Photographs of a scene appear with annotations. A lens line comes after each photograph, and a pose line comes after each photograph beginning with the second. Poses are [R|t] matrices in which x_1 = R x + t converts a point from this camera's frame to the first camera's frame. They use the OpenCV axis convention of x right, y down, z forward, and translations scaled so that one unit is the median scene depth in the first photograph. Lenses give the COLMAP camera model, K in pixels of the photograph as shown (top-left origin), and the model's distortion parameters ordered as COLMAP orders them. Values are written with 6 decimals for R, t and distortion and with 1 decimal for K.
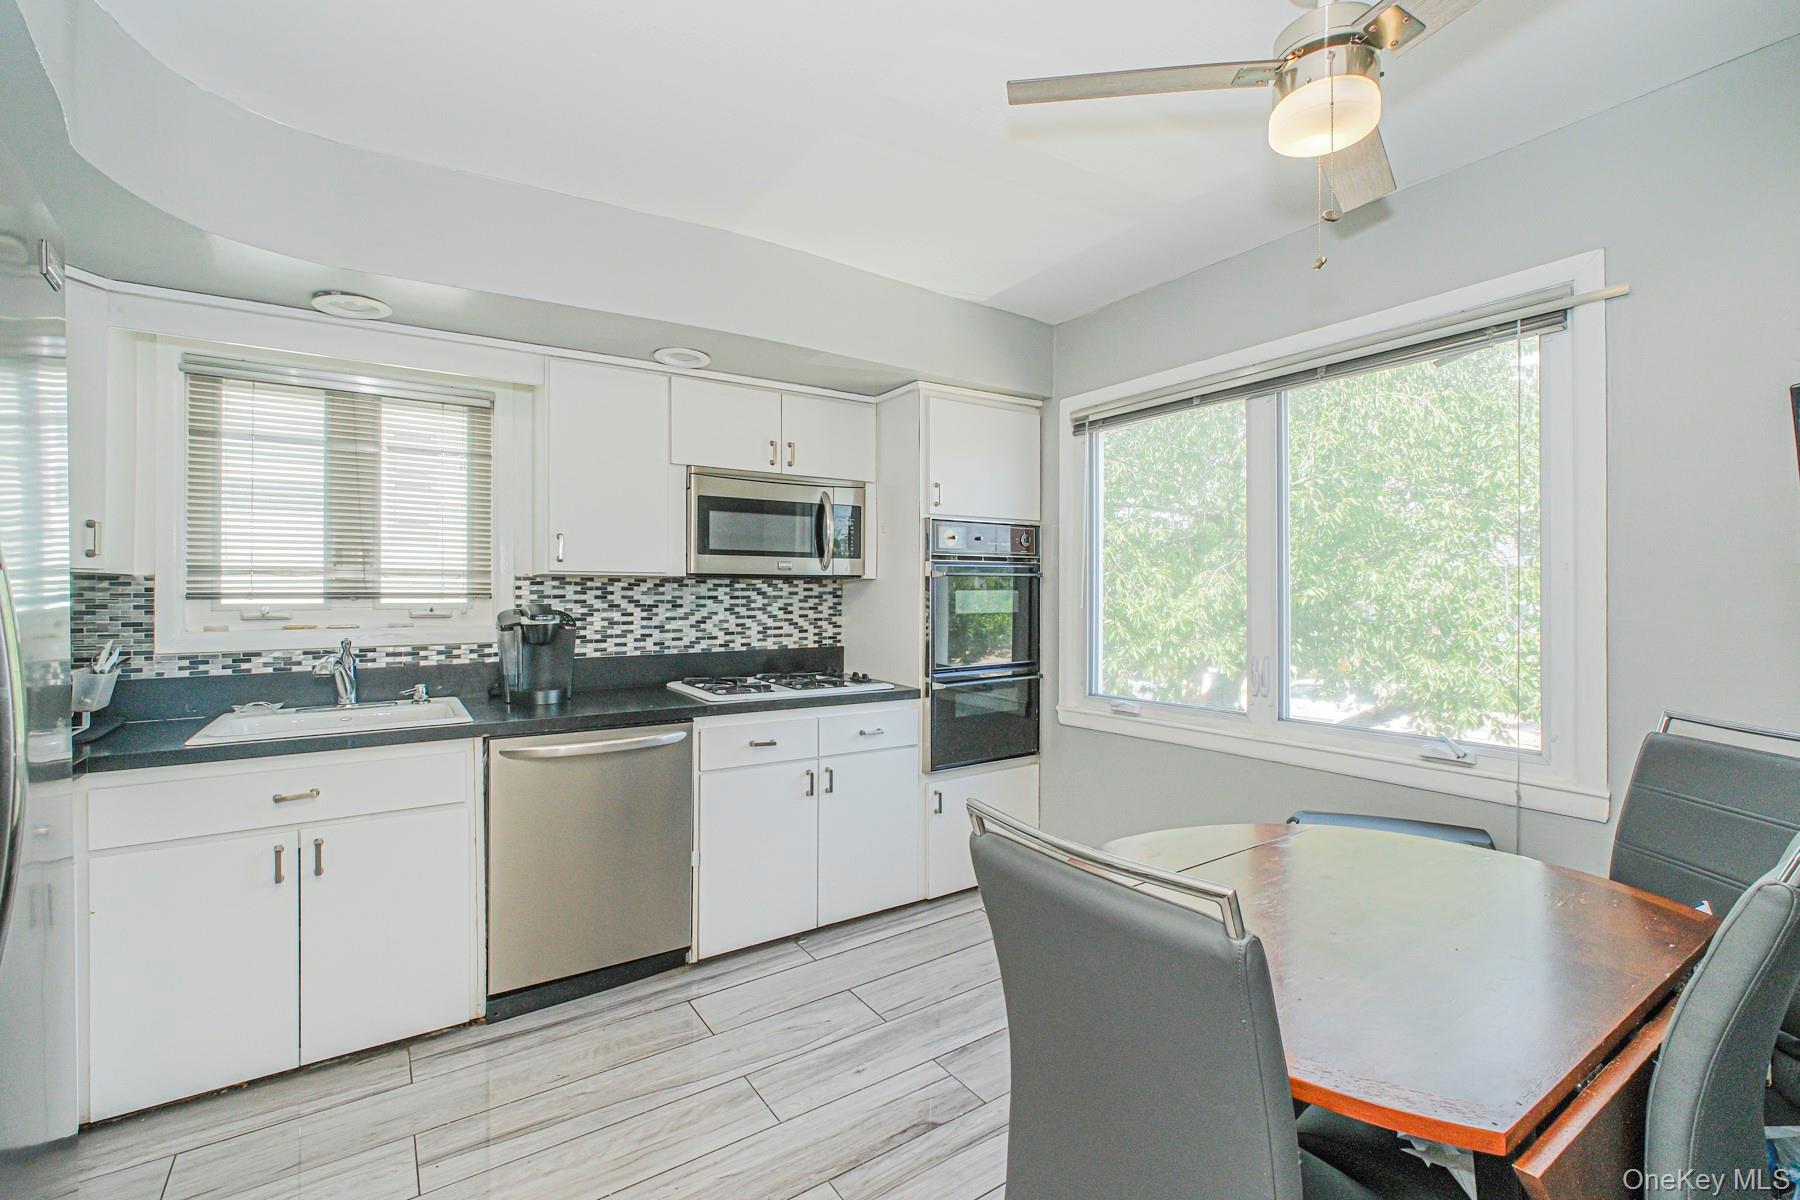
lens RADIAL K [[785.7, 0, 903.6], [0, 785.7, 595.5], [0, 0, 1]] dist [0.001562, -0.000140]
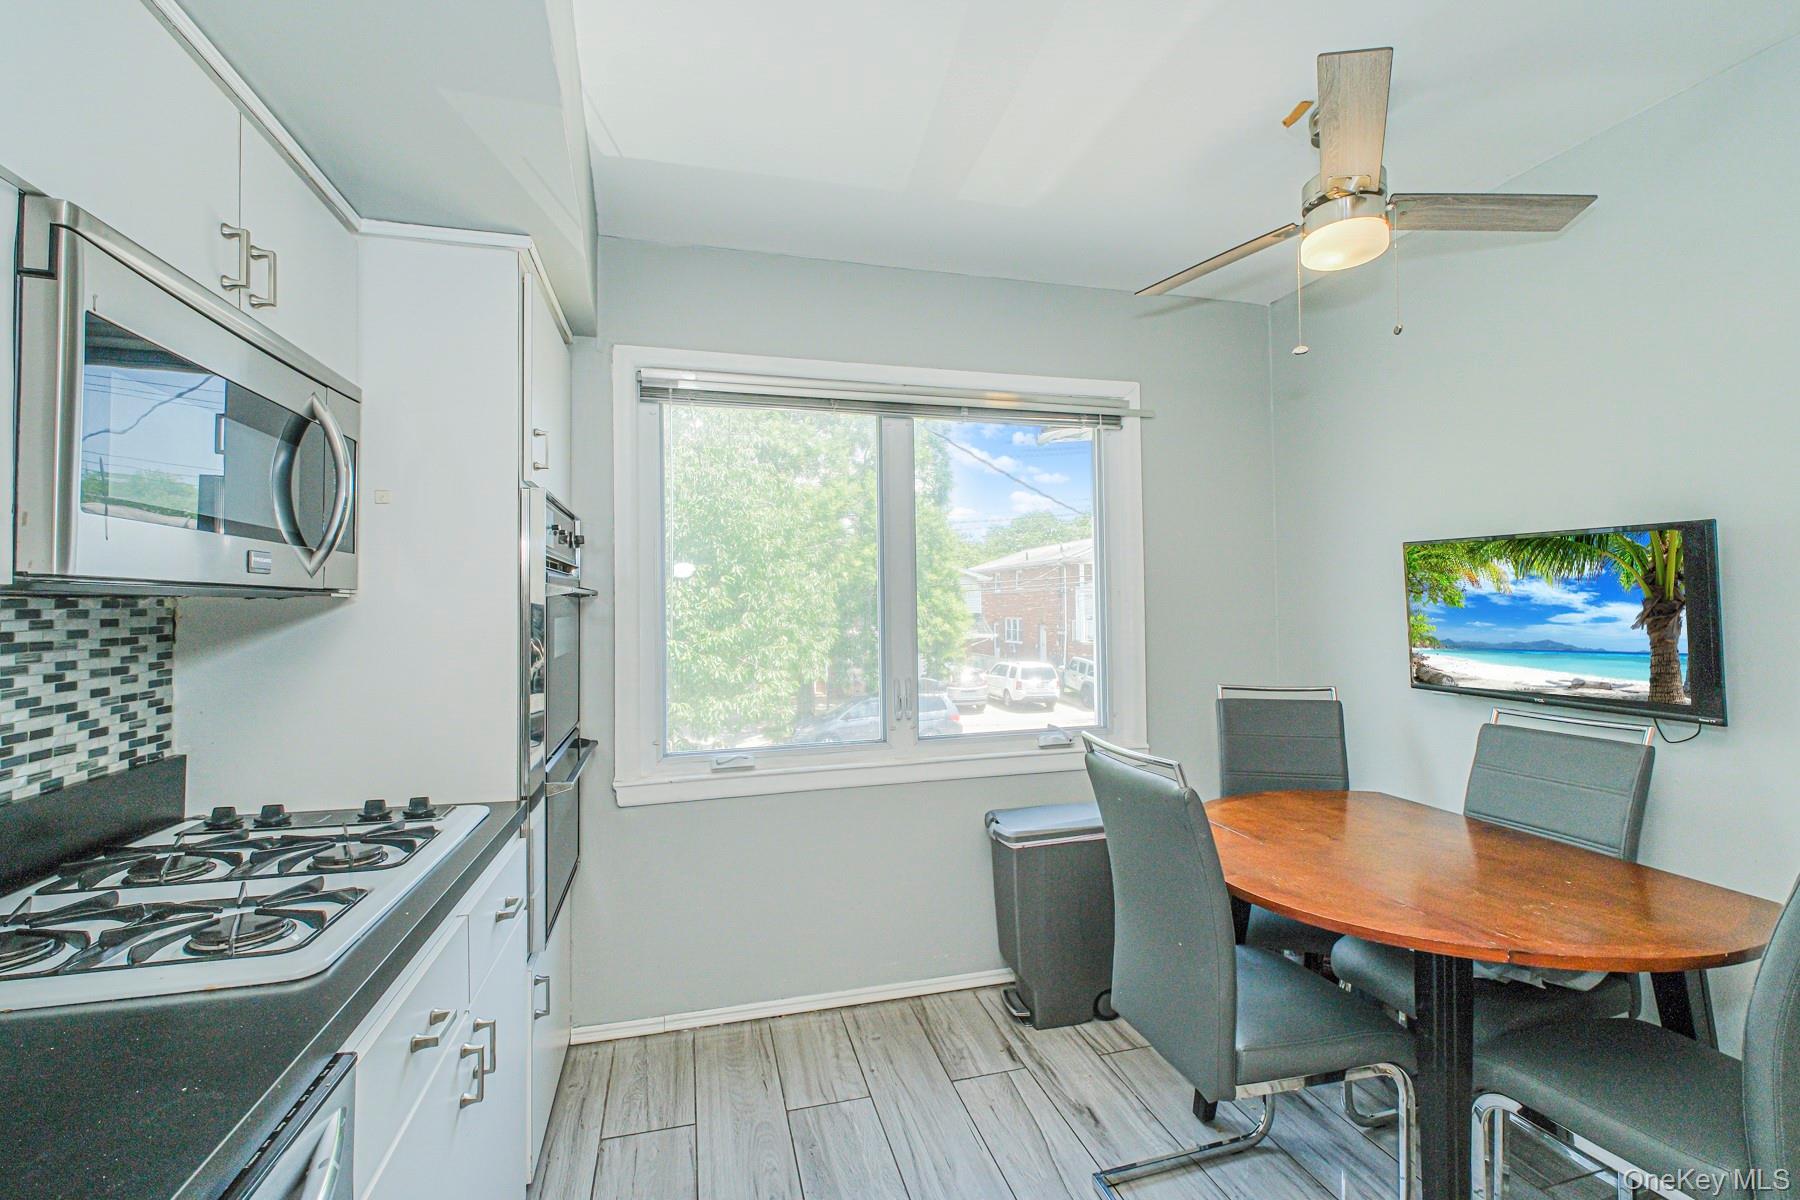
lens RADIAL K [[785.7, 0, 903.6], [0, 785.7, 595.5], [0, 0, 1]] dist [0.001562, -0.000140]
pose [[0.326244, 0.008396, 0.945248, -0.365378], [0.012901, 0.999828, -0.013334, -0.011200], [-0.945197, 0.016545, 0.326080, 0.510154]]
